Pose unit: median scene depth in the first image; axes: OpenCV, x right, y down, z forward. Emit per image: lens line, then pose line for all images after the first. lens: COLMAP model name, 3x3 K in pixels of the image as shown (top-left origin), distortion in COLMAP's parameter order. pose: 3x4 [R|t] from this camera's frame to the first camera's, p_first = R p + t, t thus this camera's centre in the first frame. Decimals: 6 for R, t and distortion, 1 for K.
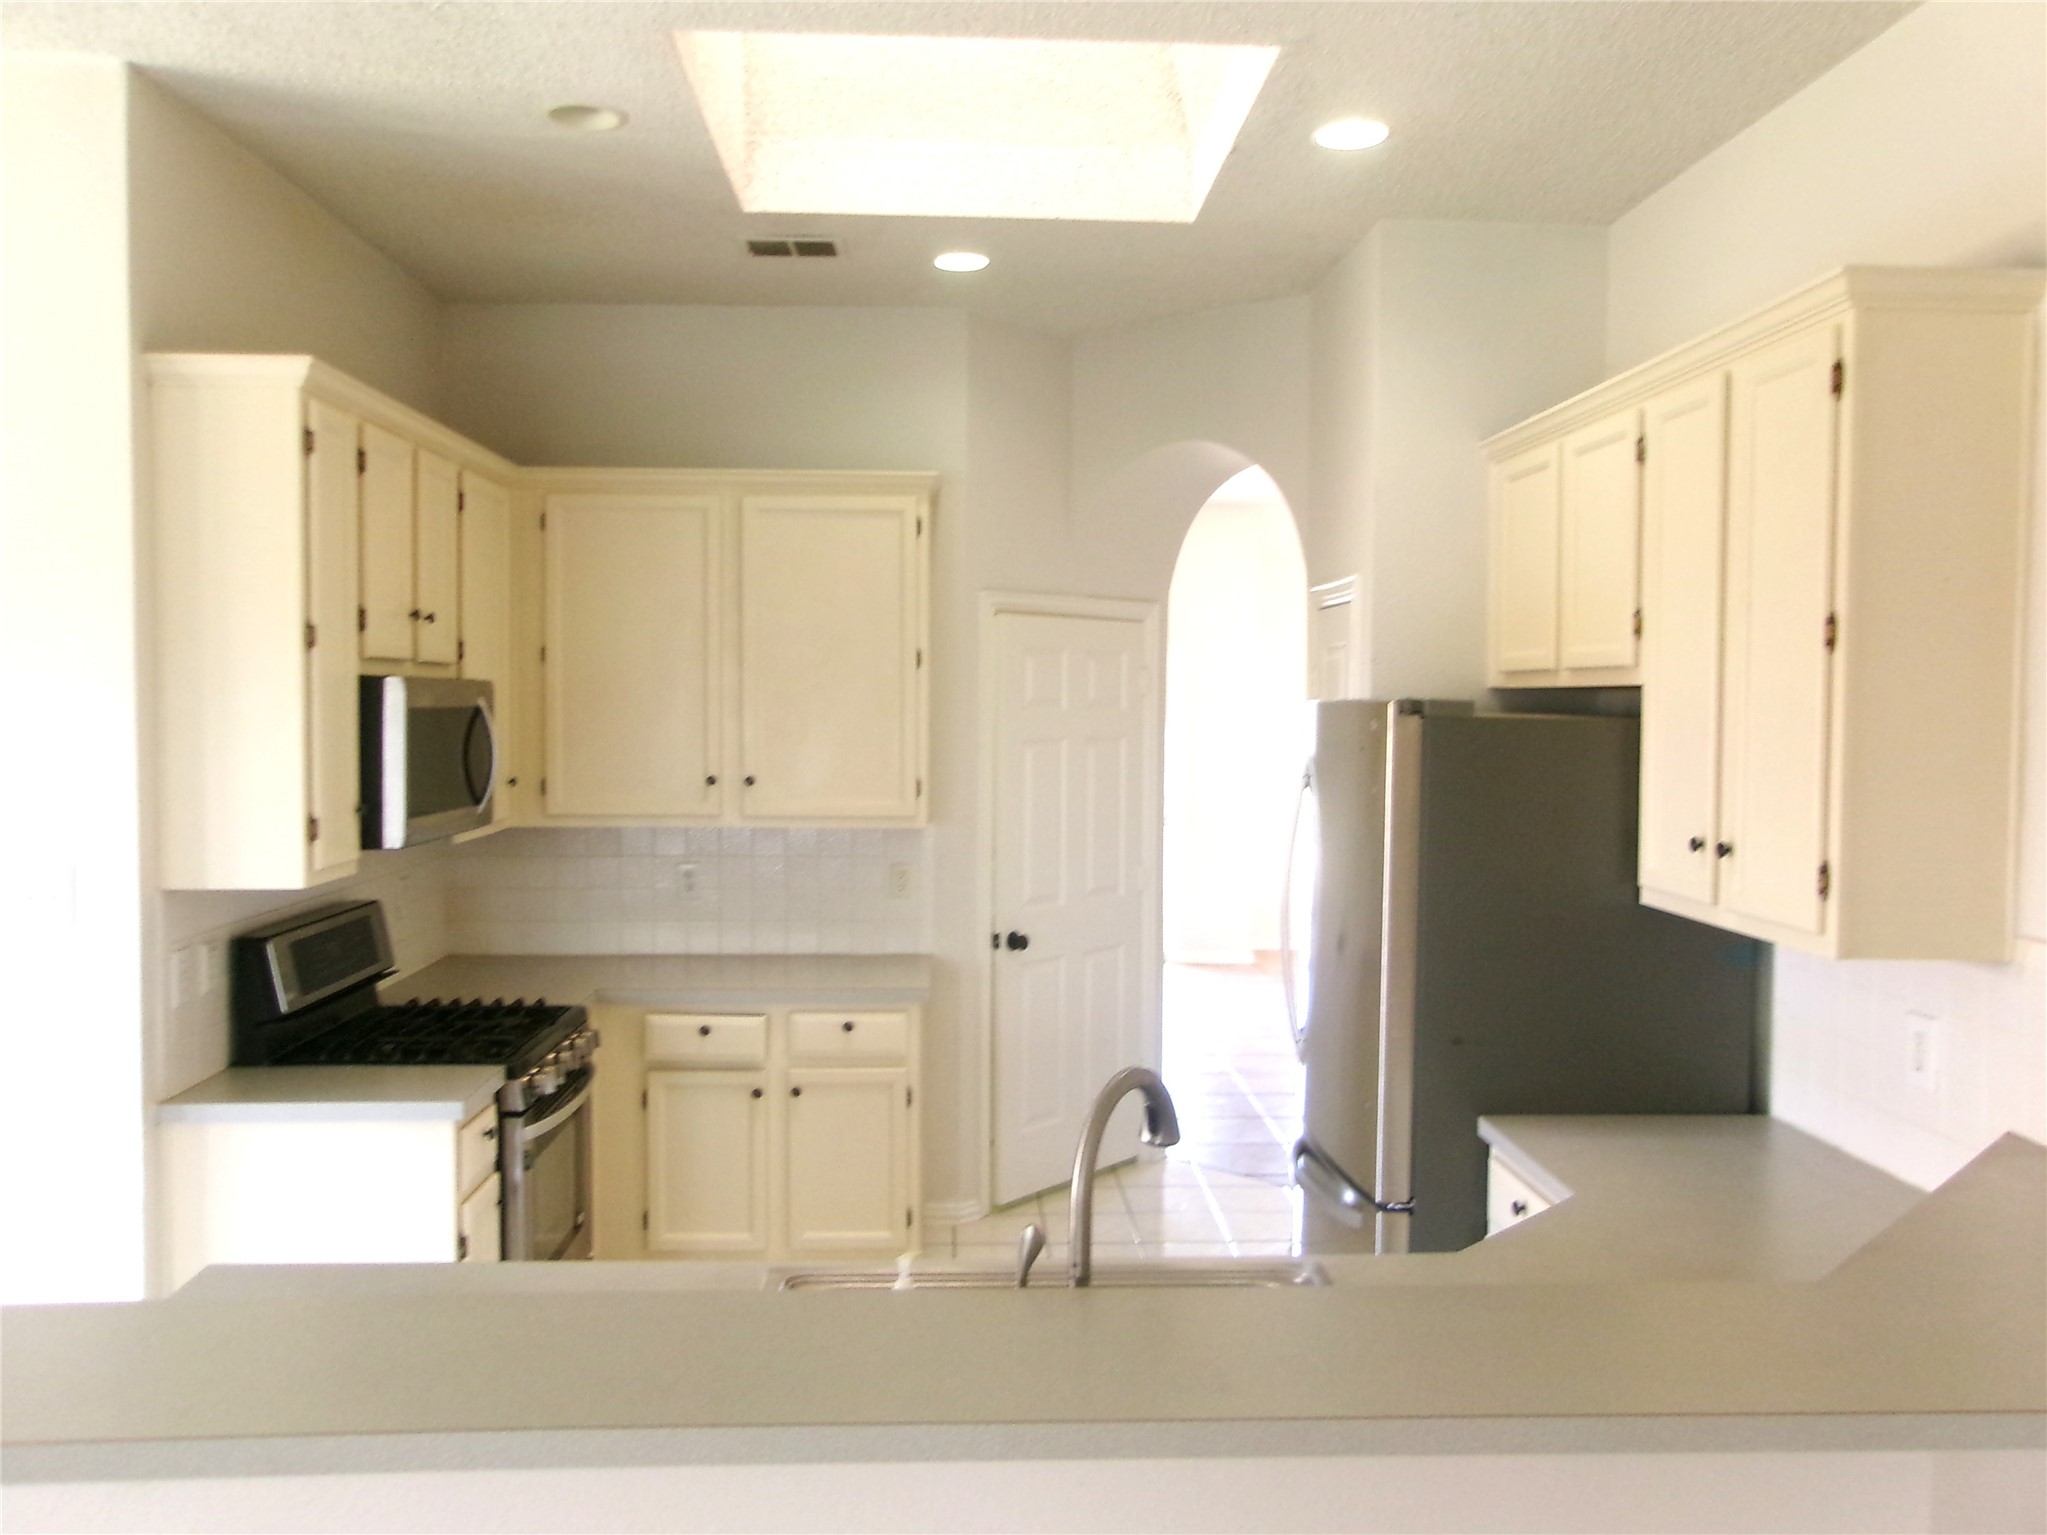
lens RADIAL K [[1635.6, 0, 1023.5], [0, 1635.6, 767.5], [0, 0, 1]] dist [-0.000707, -0.000718]
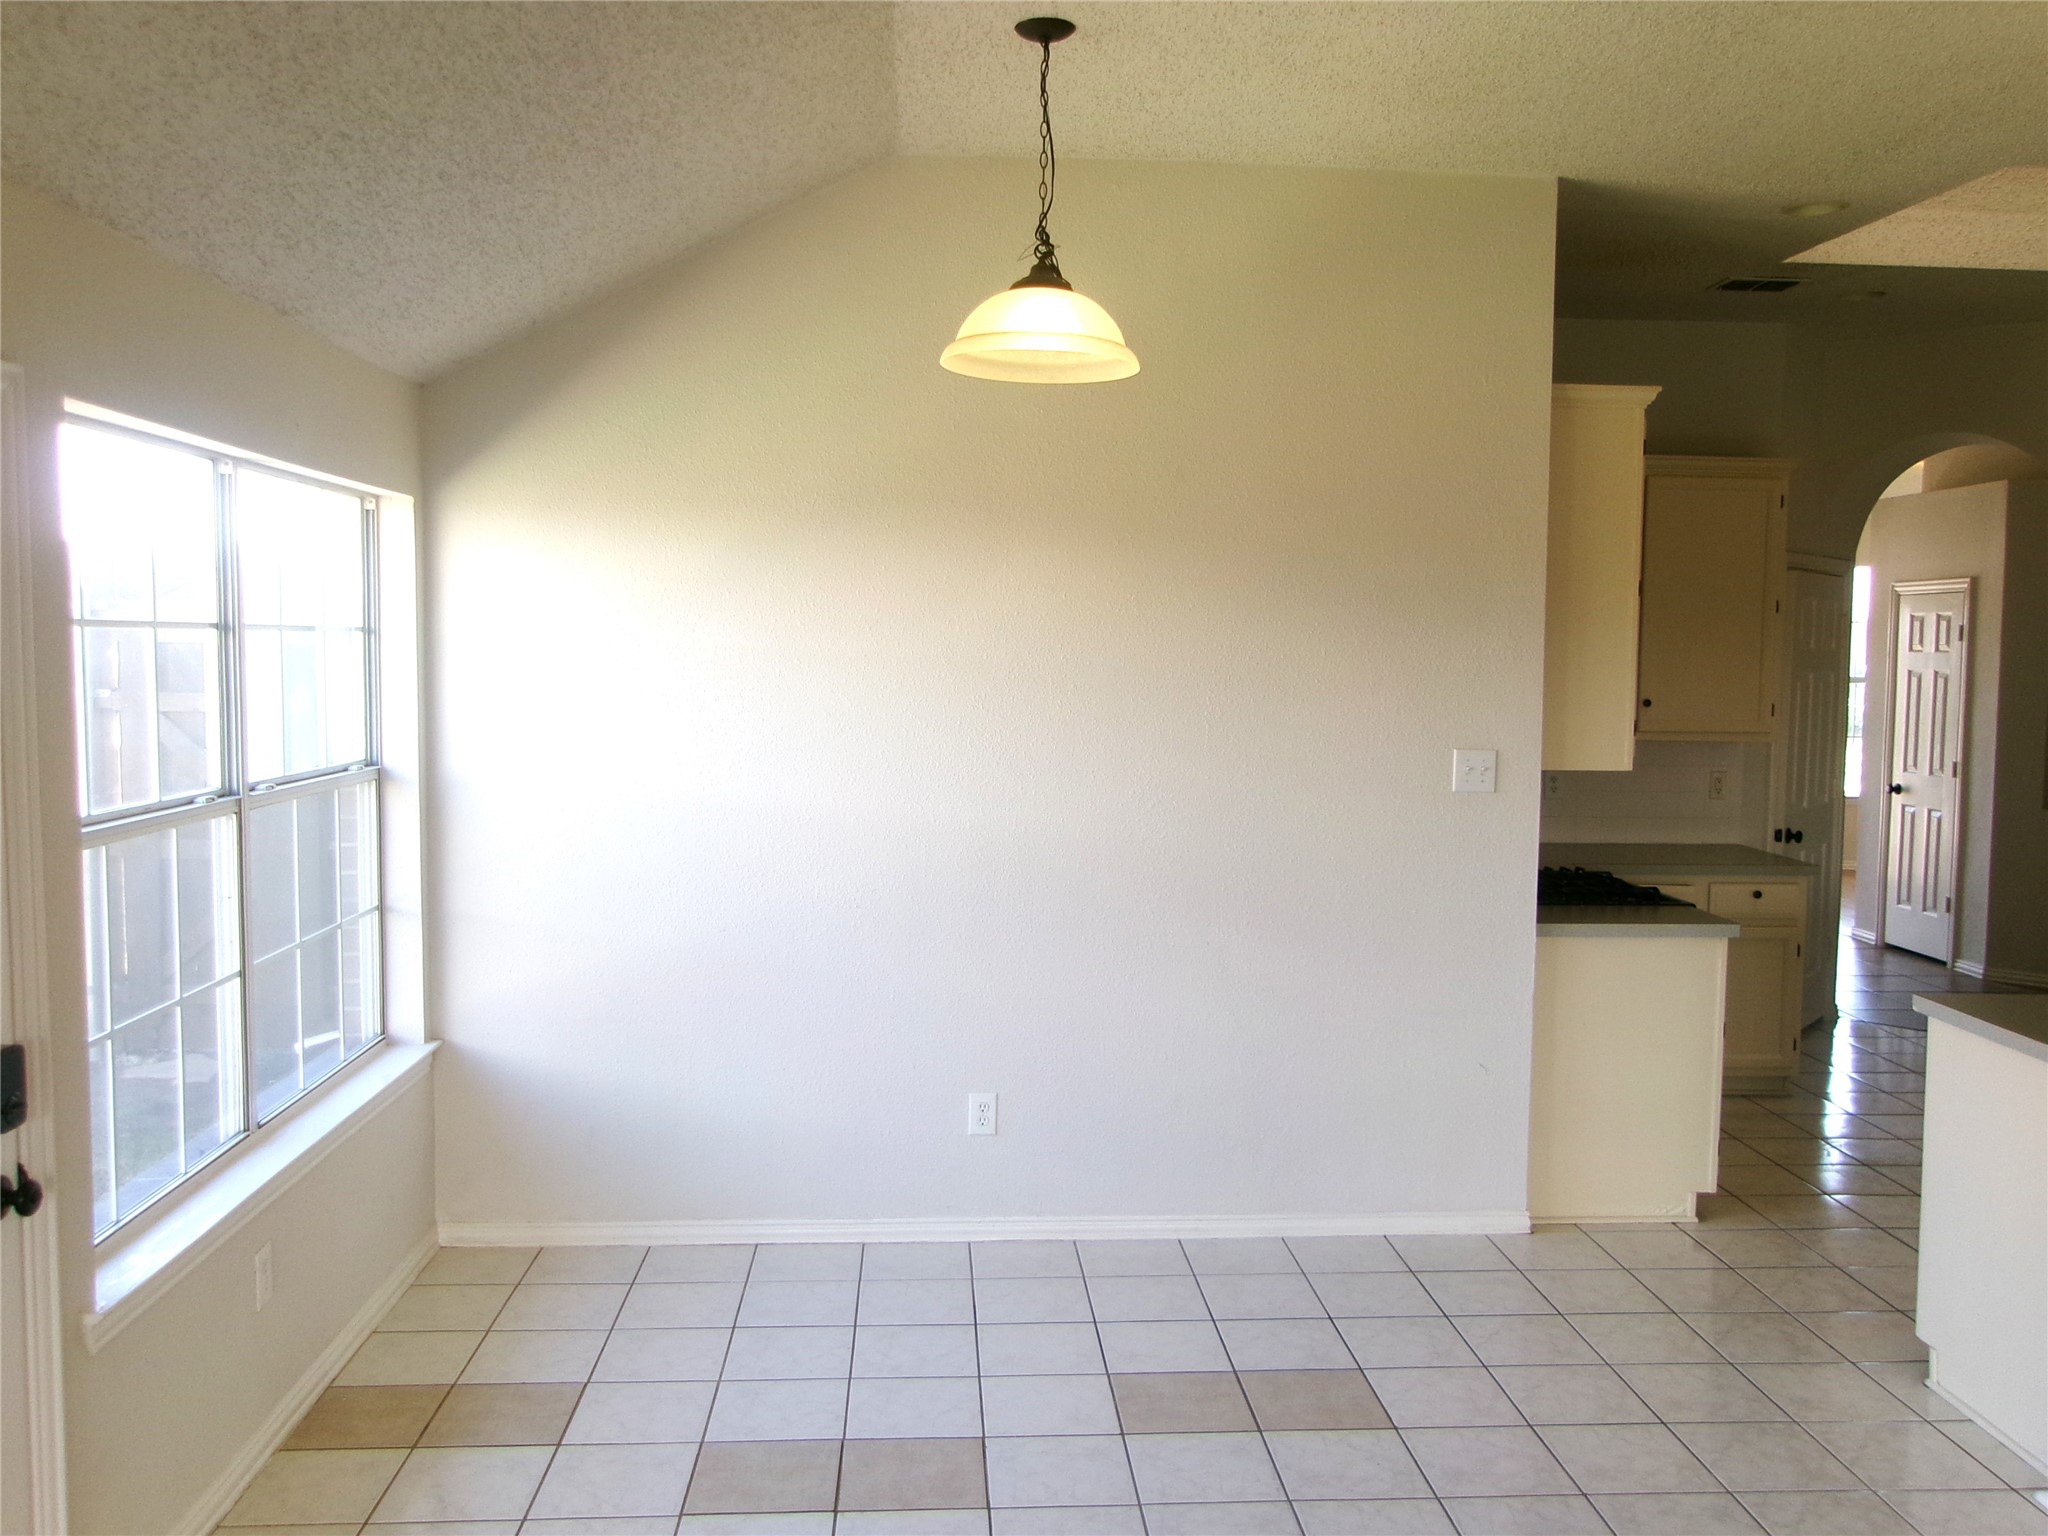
lens RADIAL K [[1655.0, 0, 1024.0], [0, 1655.0, 768.0], [0, 0, 1]] dist [-0.038395, 0.050189]
pose [[0.999983, 0.002404, 0.005376, -0.963524], [-0.002563, 0.999550, 0.029877, 0.031676], [-0.005301, -0.029890, 0.999539, -0.392170]]
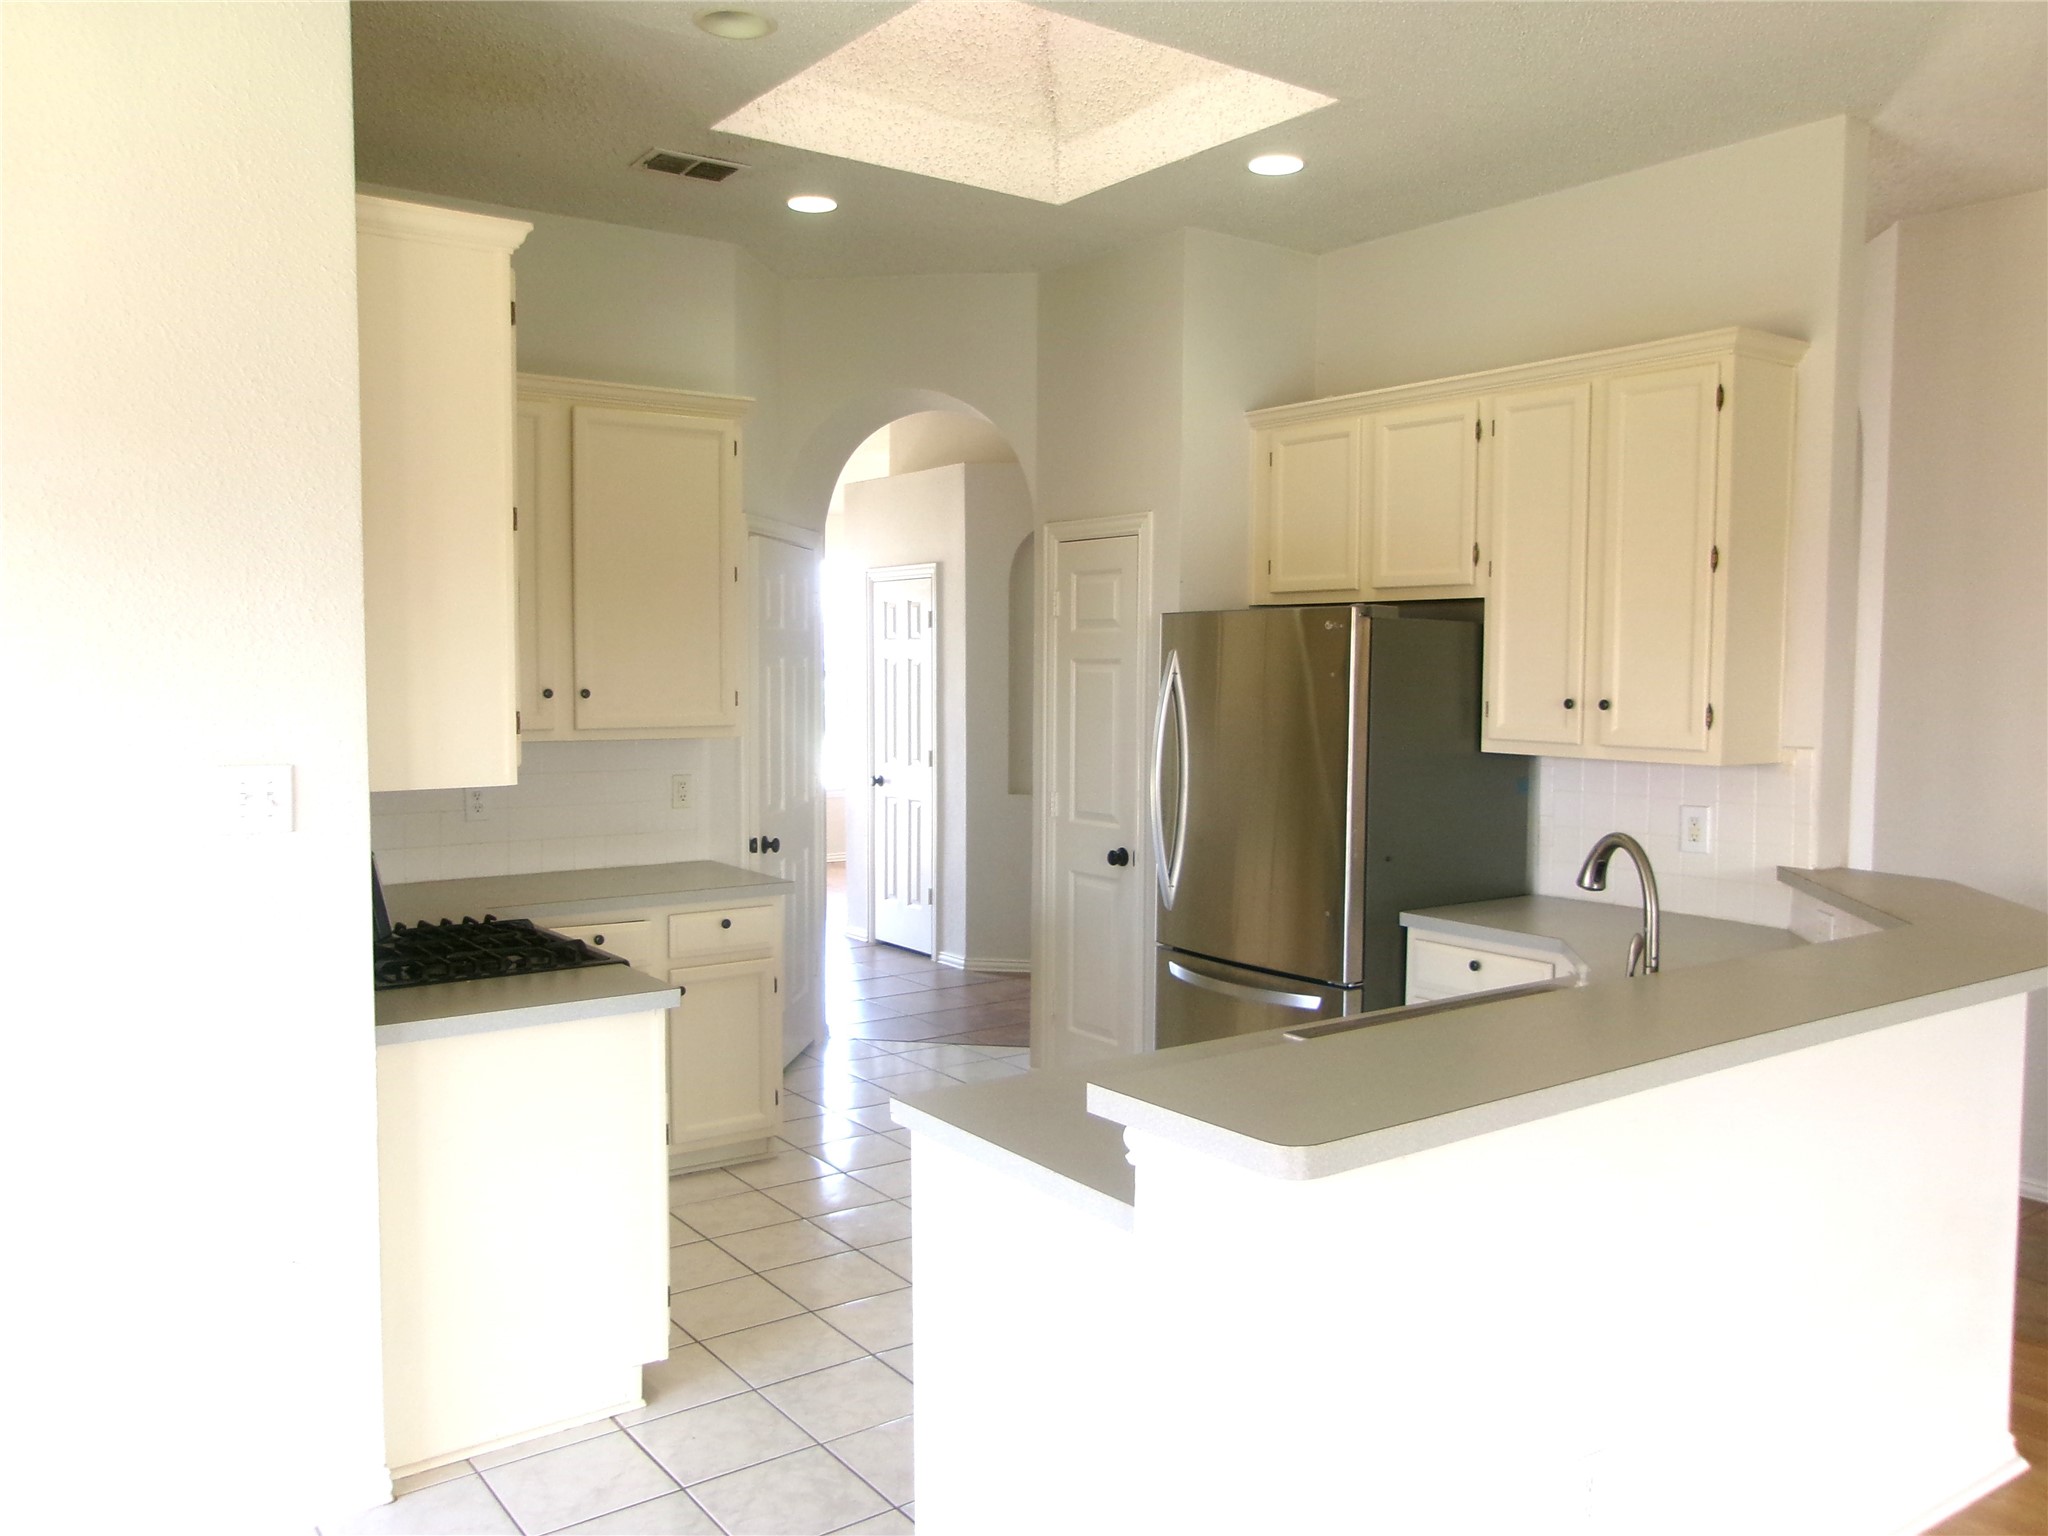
lens RADIAL K [[1587.6, 0, 1024.0], [0, 1587.6, 768.0], [0, 0, 1]] dist [0.000533, -0.000040]
pose [[0.835969, -0.038898, 0.547397, -0.700645], [0.023526, 0.999108, 0.035069, 0.038687], [-0.548272, -0.016439, 0.836138, 0.064991]]
